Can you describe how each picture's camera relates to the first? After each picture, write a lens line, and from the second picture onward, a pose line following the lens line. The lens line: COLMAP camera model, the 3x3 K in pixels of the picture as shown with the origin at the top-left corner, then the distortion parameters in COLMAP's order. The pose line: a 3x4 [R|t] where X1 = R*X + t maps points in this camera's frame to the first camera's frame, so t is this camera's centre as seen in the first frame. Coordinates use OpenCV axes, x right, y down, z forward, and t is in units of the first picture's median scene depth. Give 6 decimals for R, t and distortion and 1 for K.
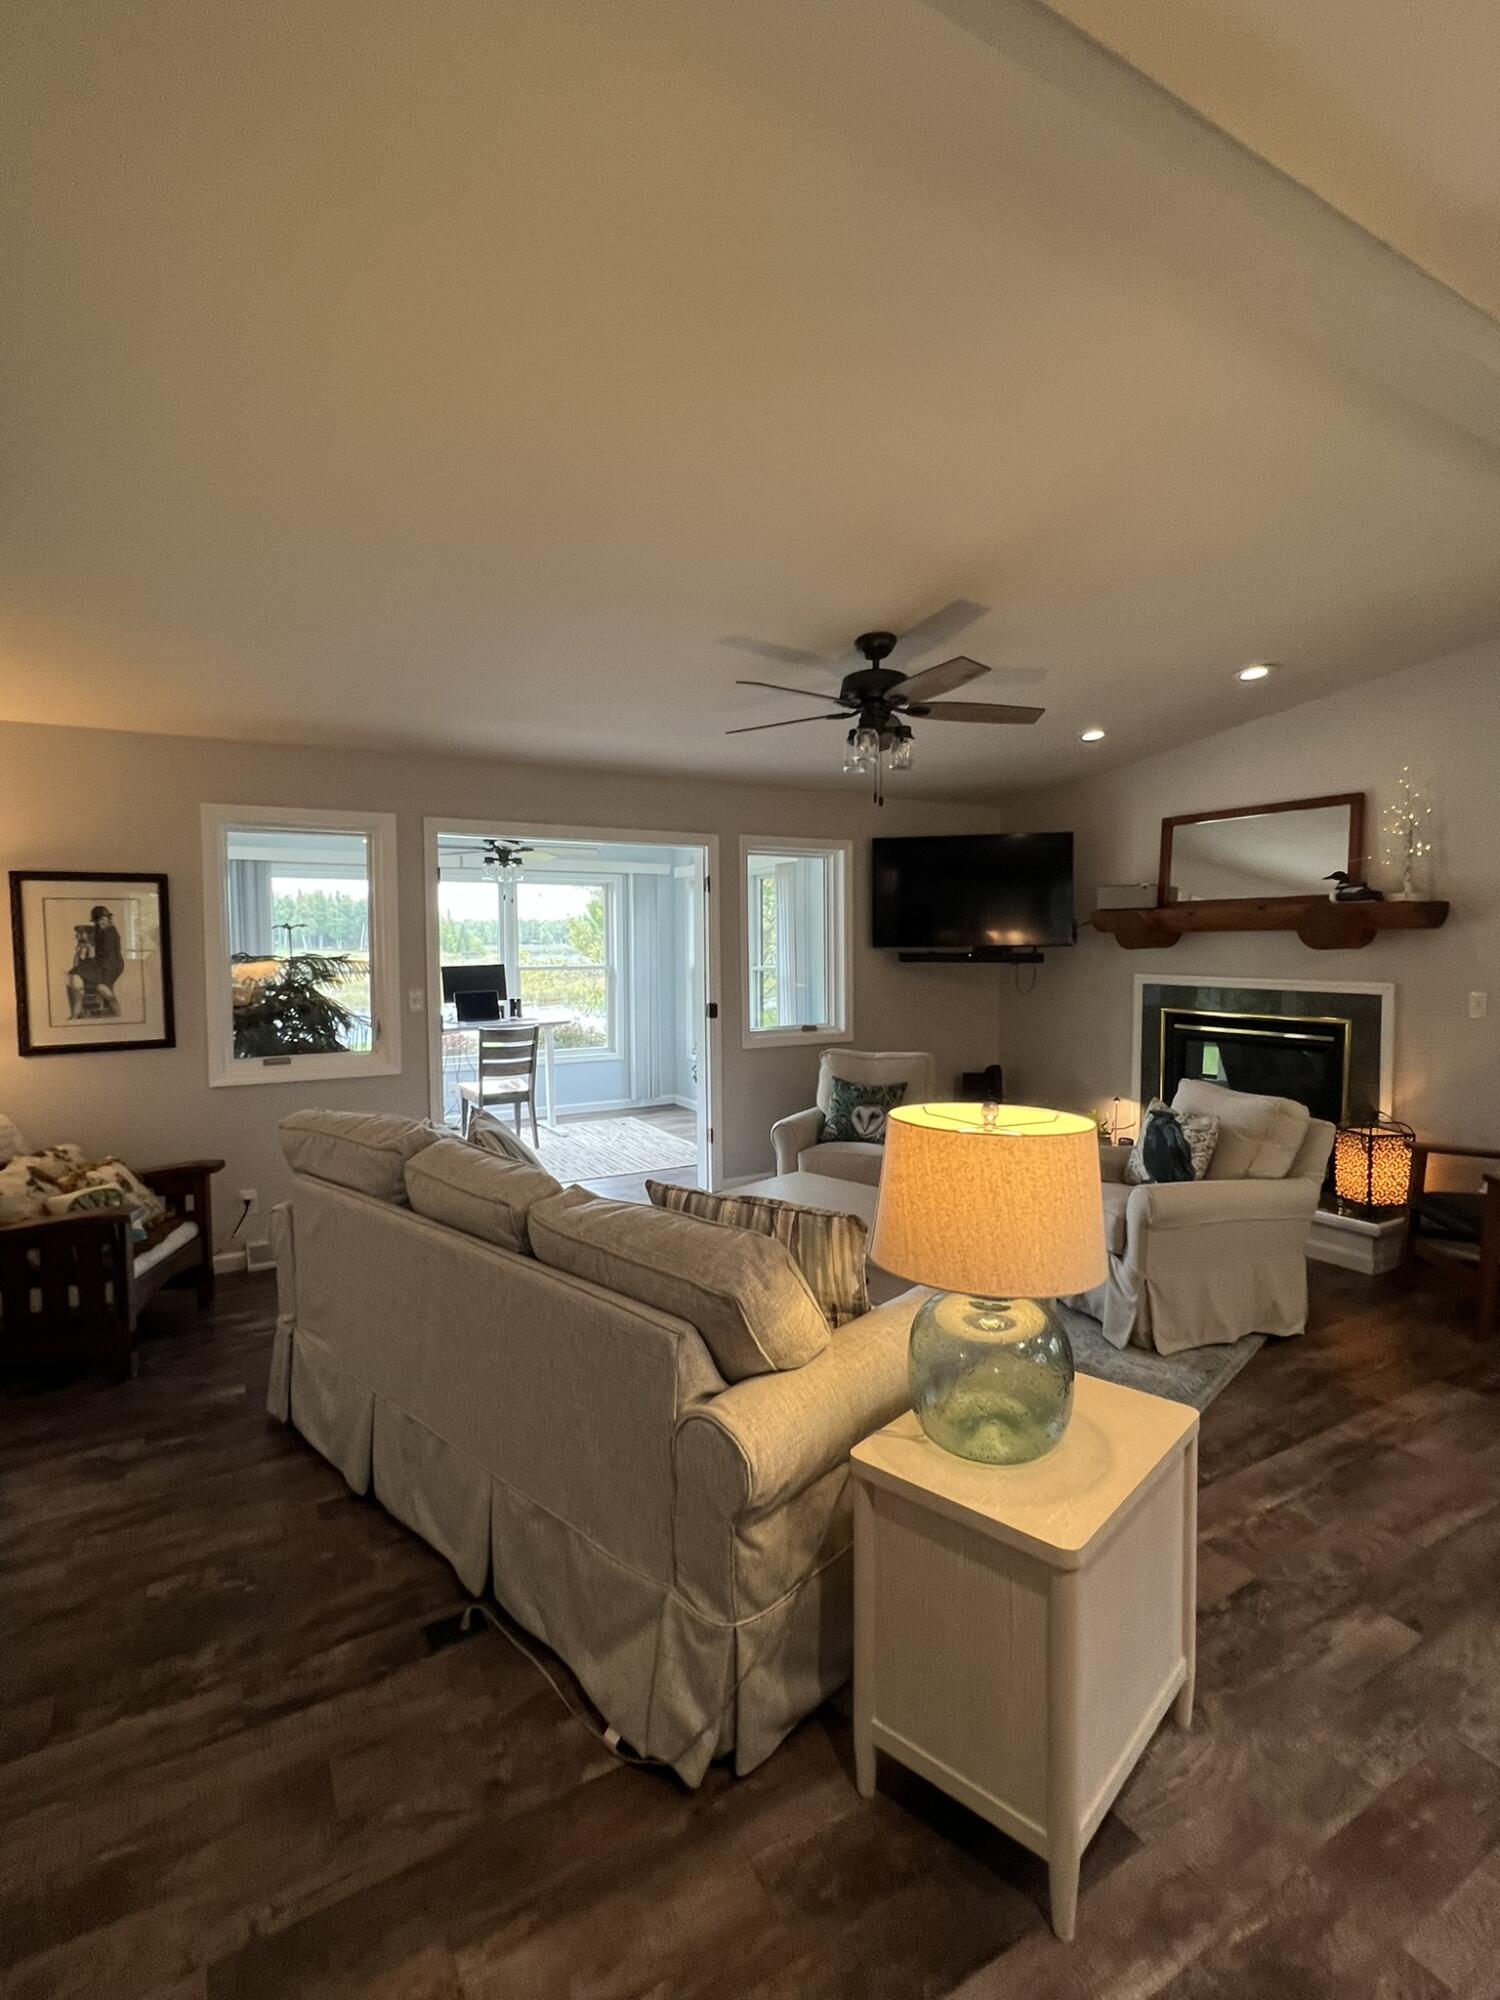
lens RADIAL K [[944.0, 0, 749.9], [0, 944.0, 1002.1], [0, 0, 1]] dist [-0.004481, 0.000234]
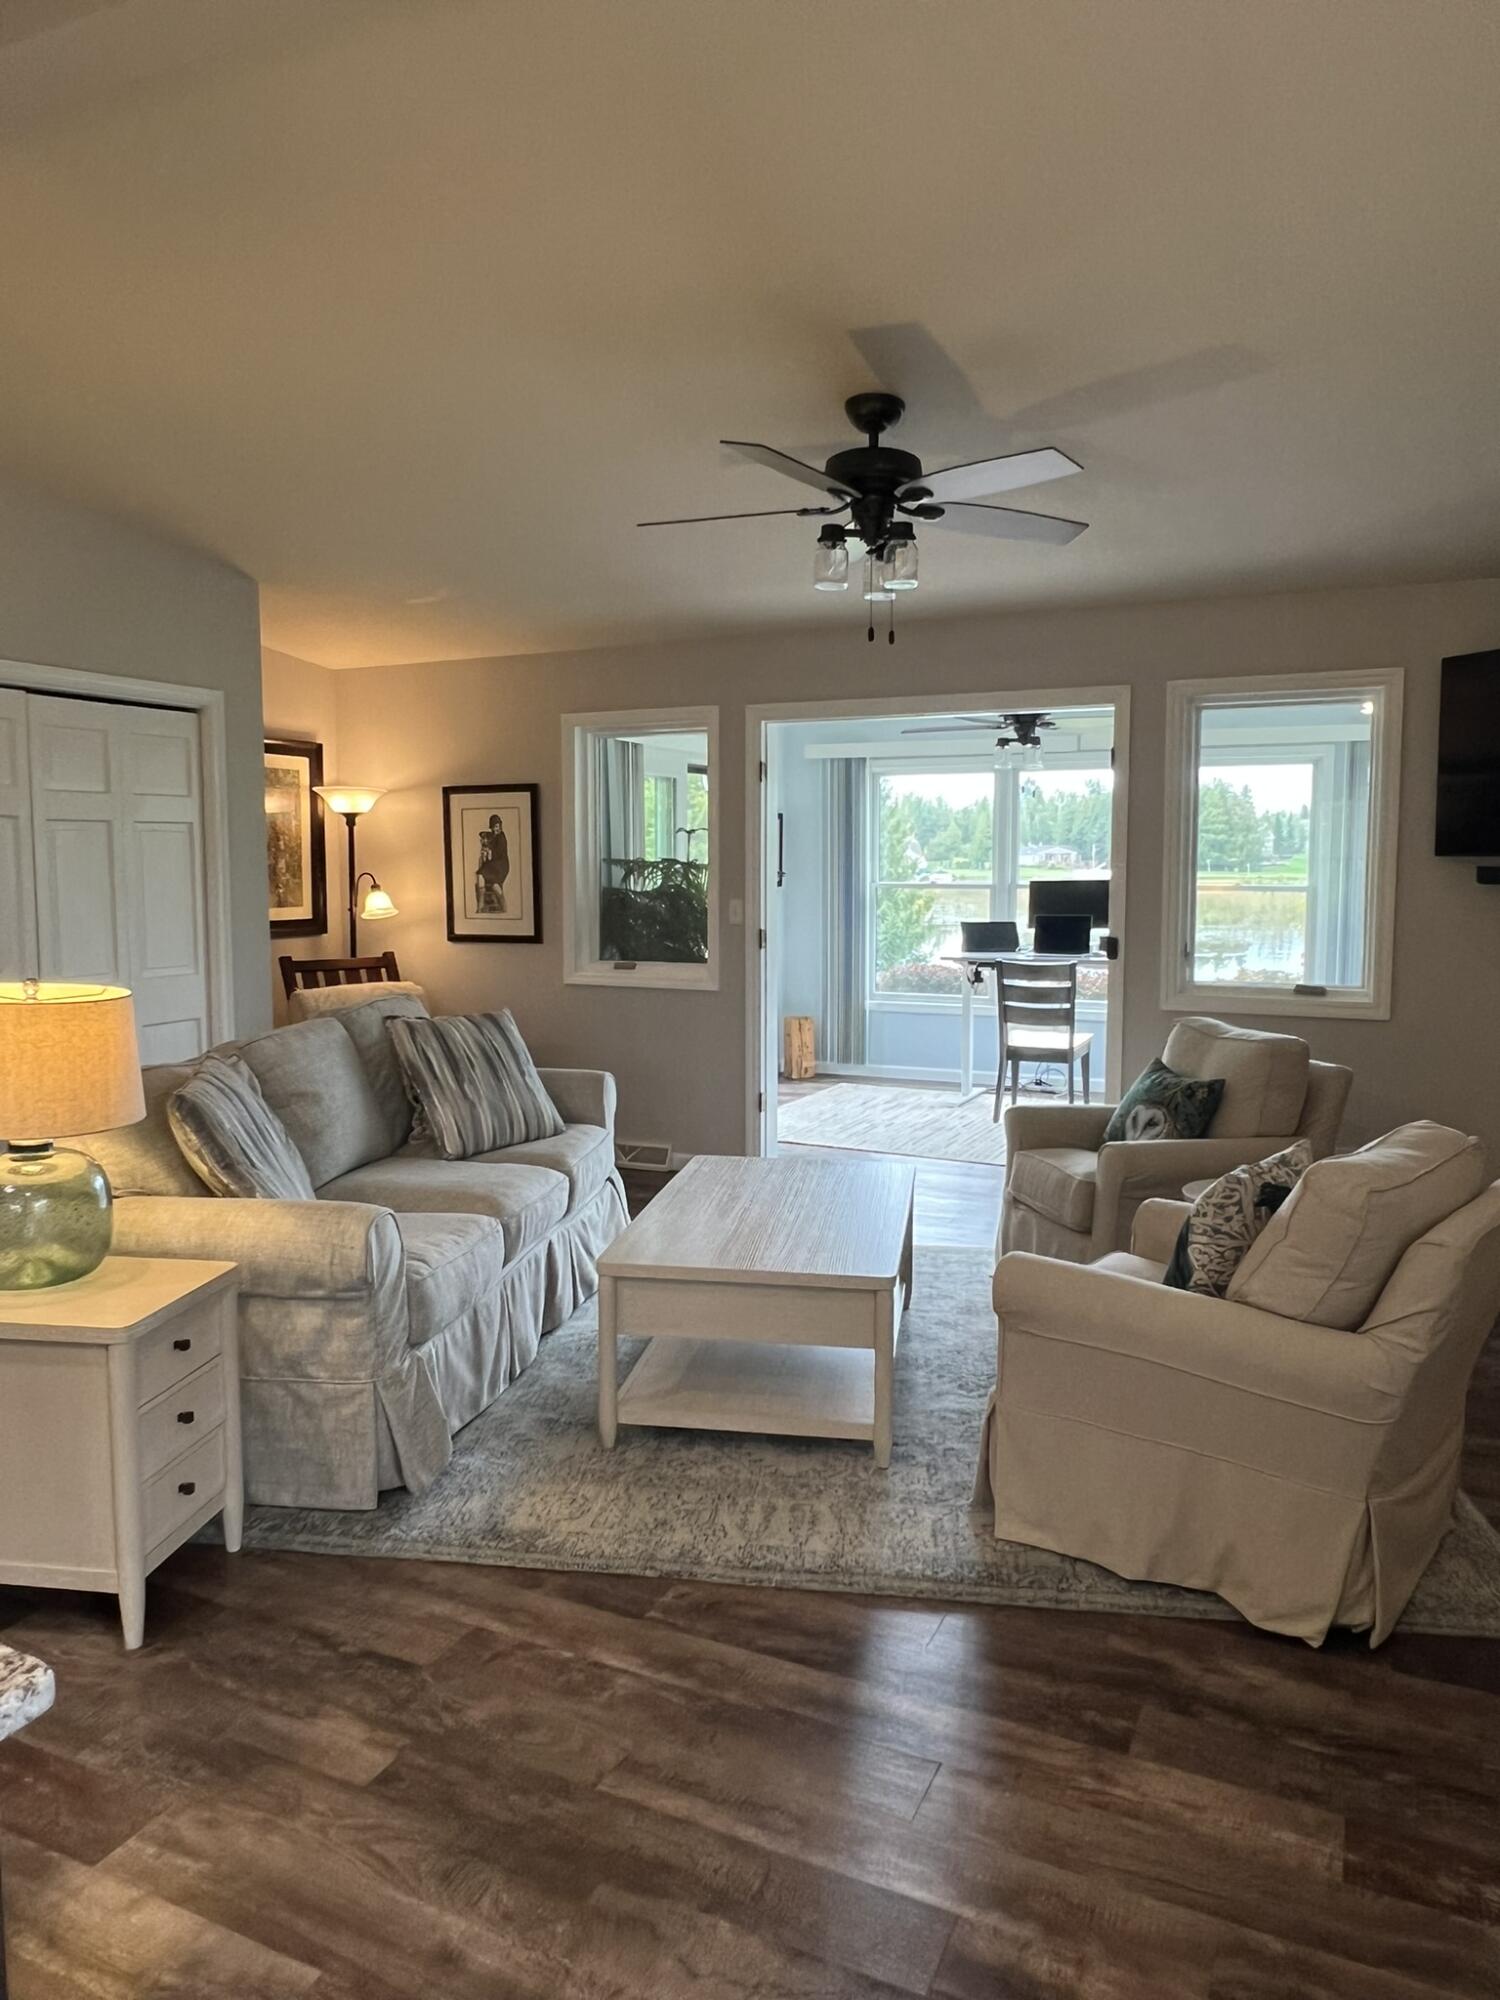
lens RADIAL K [[1360.6, 0, 762.0], [0, 1360.6, 992.0], [0, 0, 1]] dist [-0.000805, -0.003270]
pose [[0.575827, 0.083499, -0.813297, 0.841612], [-0.055083, 0.996473, 0.063305, -0.010034], [0.815714, 0.008346, 0.578395, 0.316064]]
